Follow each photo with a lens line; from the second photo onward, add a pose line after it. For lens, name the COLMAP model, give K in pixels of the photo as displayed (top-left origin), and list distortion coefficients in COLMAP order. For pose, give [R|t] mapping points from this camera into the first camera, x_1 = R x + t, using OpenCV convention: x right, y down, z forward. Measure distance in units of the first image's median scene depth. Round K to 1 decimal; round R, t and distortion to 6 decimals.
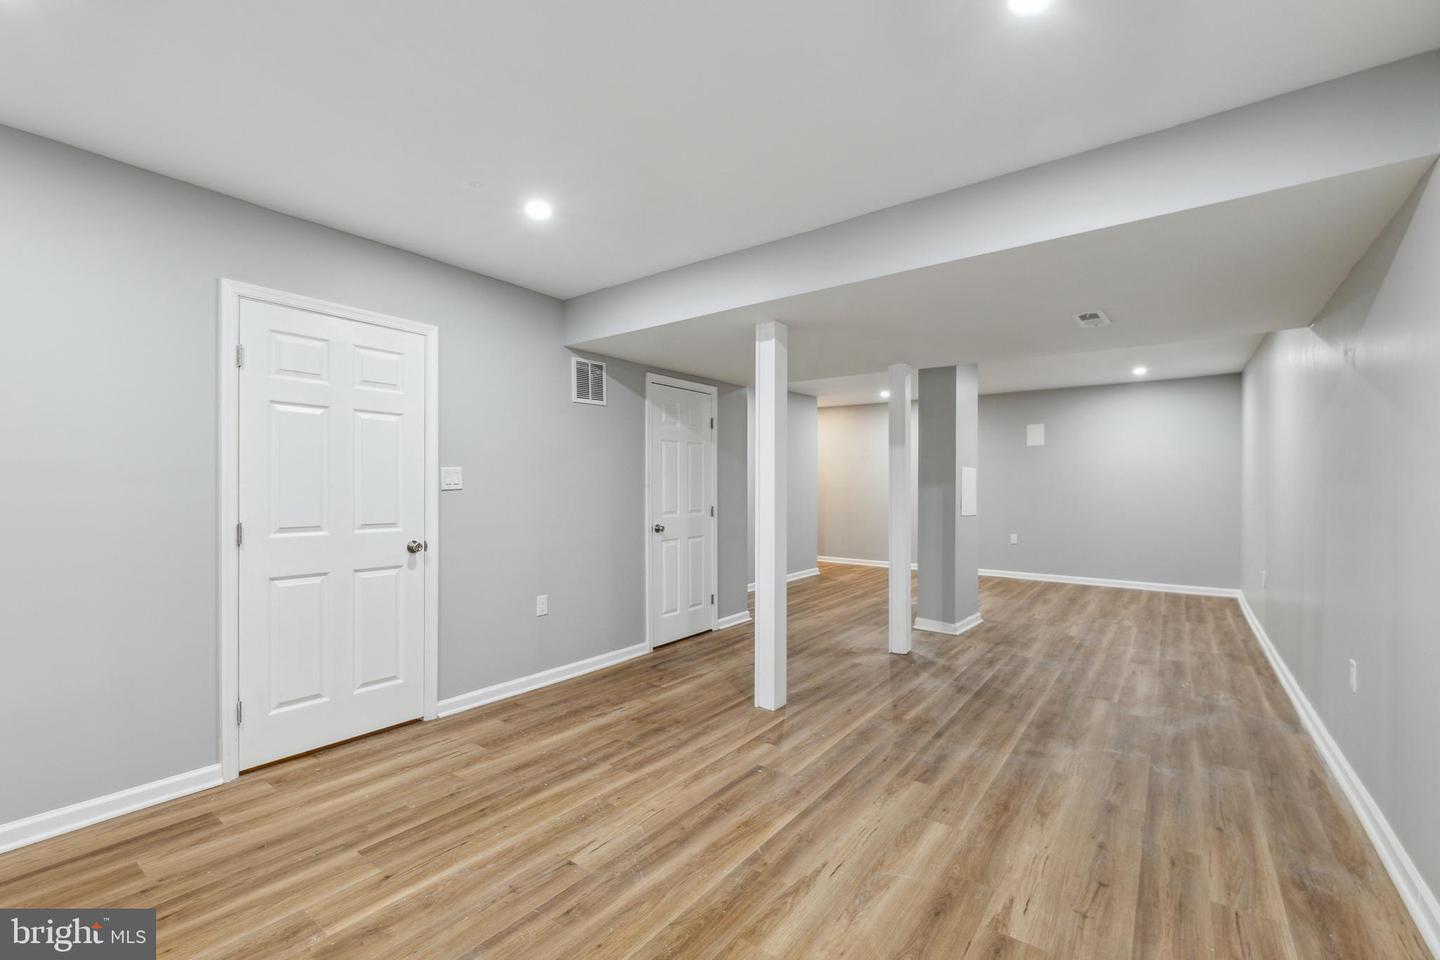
lens RADIAL K [[596.6, 0, 726.4], [0, 596.6, 482.4], [0, 0, 1]] dist [-0.011319, 0.000219]
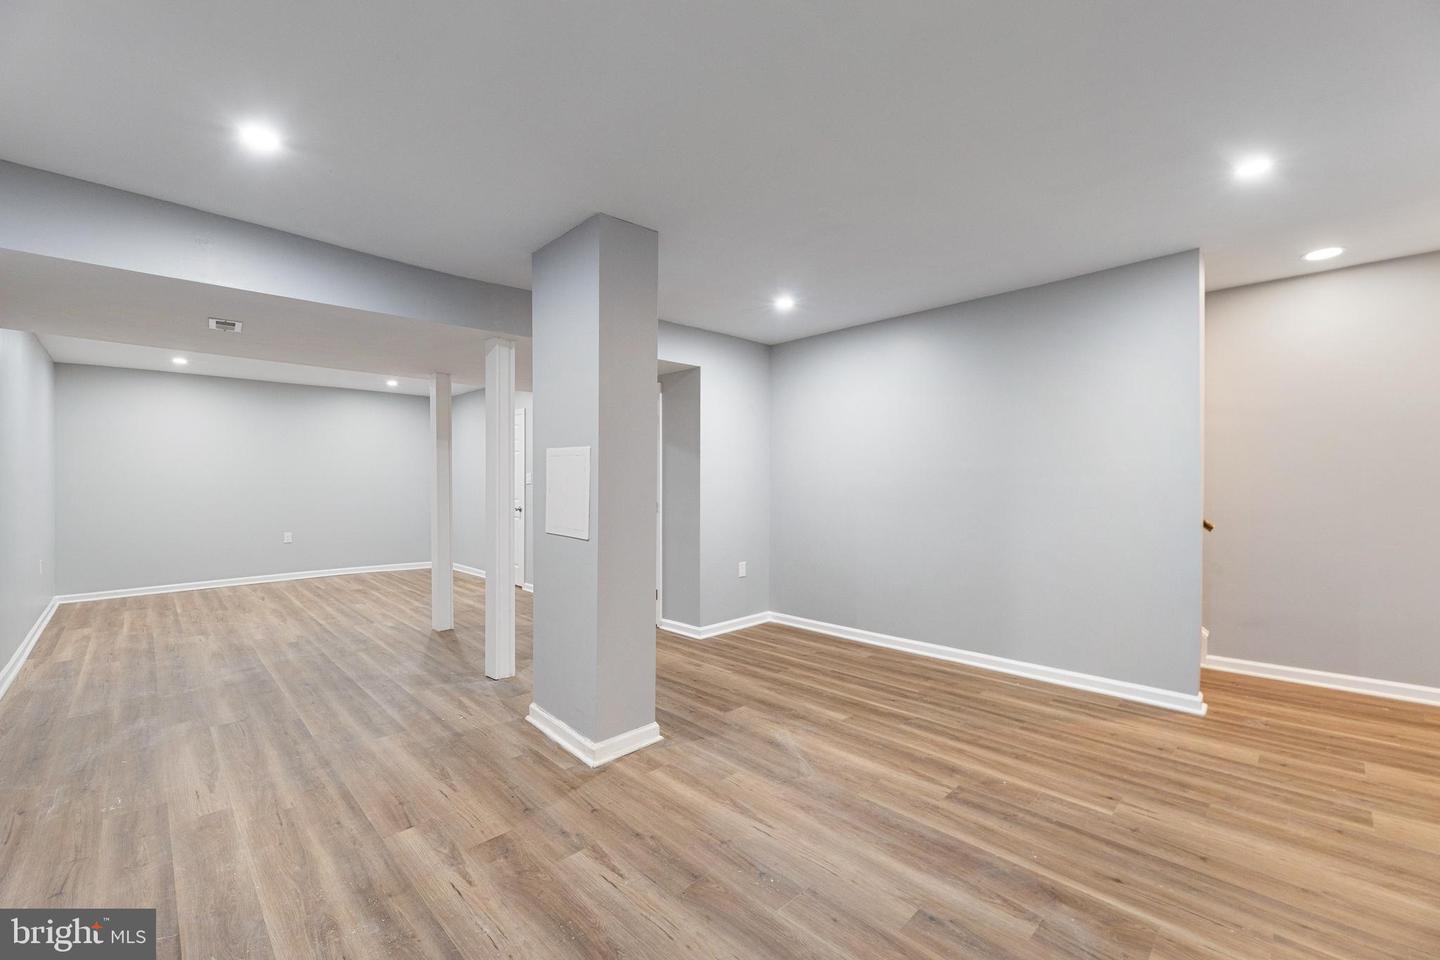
lens RADIAL K [[596.6, 0, 726.4], [0, 596.6, 482.4], [0, 0, 1]] dist [-0.011319, 0.000219]
pose [[-0.140977, 0.002661, -0.990009, 1.388423], [0.002686, 0.999994, 0.002305, 0.010943], [0.990009, -0.002335, -0.140983, 1.845039]]
